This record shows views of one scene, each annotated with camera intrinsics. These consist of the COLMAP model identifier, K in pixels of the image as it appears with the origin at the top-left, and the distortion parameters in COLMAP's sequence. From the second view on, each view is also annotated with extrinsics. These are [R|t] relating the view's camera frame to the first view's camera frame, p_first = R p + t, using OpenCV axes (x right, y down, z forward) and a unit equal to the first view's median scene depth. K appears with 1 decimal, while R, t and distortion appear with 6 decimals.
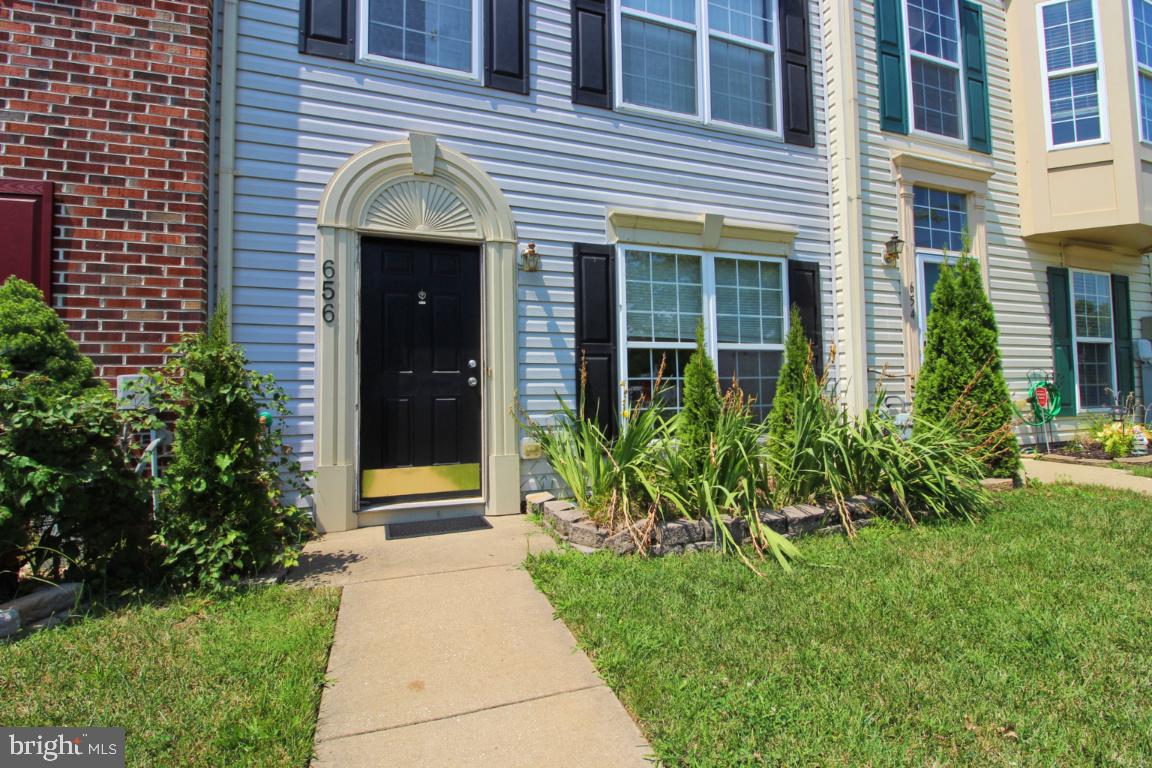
lens RADIAL K [[552.8, 0, 606.7], [0, 552.8, 364.4], [0, 0, 1]] dist [0.002819, -0.015322]
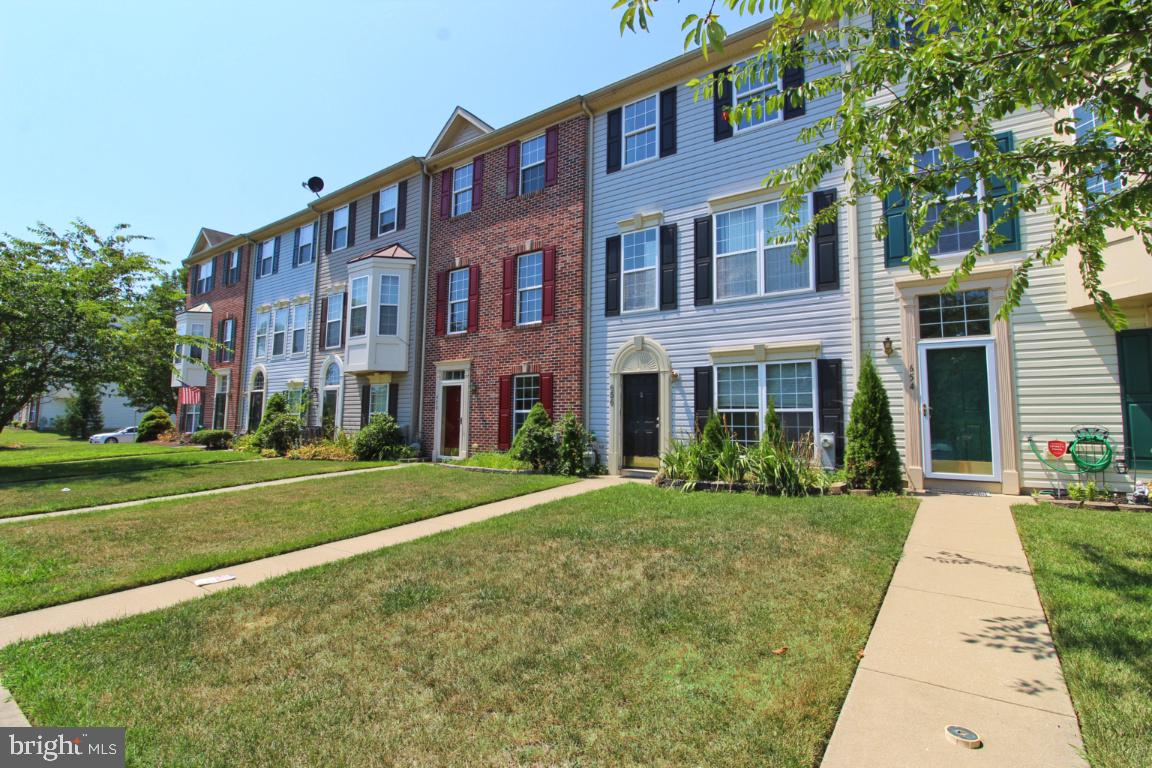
lens RADIAL K [[533.2, 0, 577.0], [0, 533.2, 374.4], [0, 0, 1]] dist [0.000429, -0.013667]
pose [[0.565378, -0.051367, -0.823231, 1.547241], [0.023268, 0.998655, -0.046333, -0.098411], [0.824504, 0.007040, 0.565812, -0.701280]]
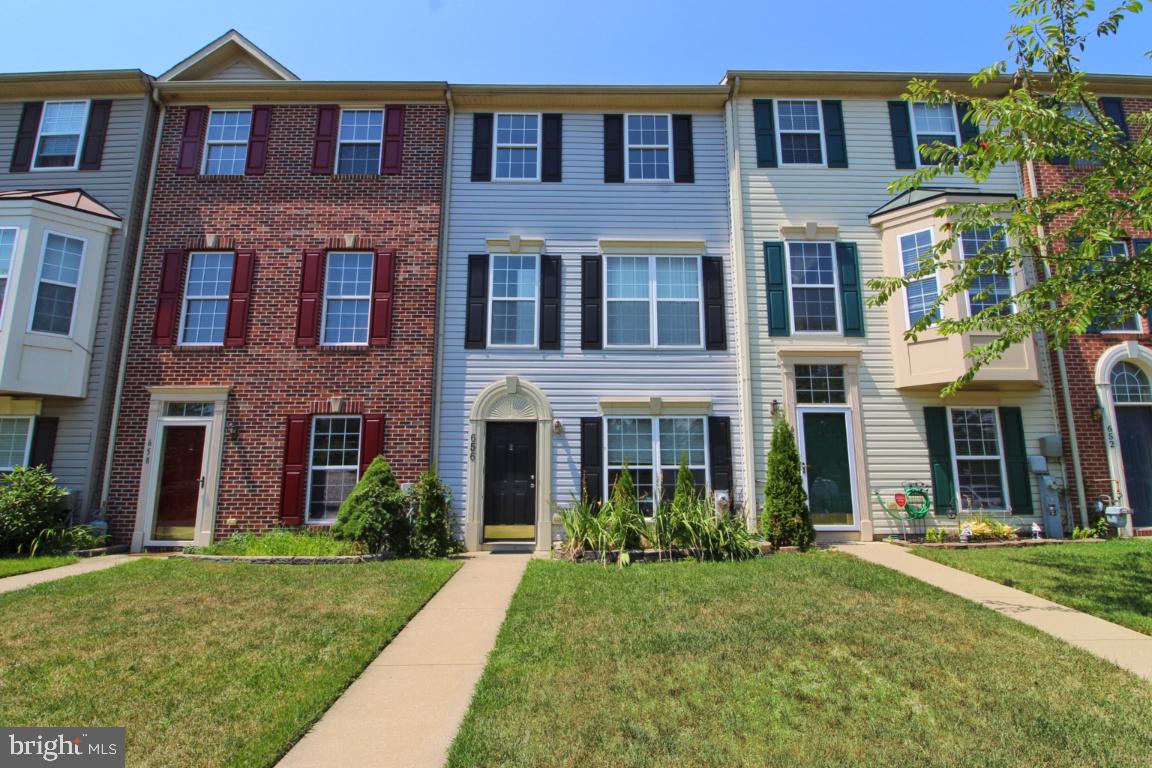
lens RADIAL K [[566.4, 0, 585.9], [0, 566.4, 354.9], [0, 0, 1]] dist [0.003395, -0.016006]
pose [[0.941663, -0.058362, -0.331459, 0.687494], [0.003015, 0.986273, -0.165093, -0.102481], [0.336544, 0.154462, 0.928913, -1.018760]]
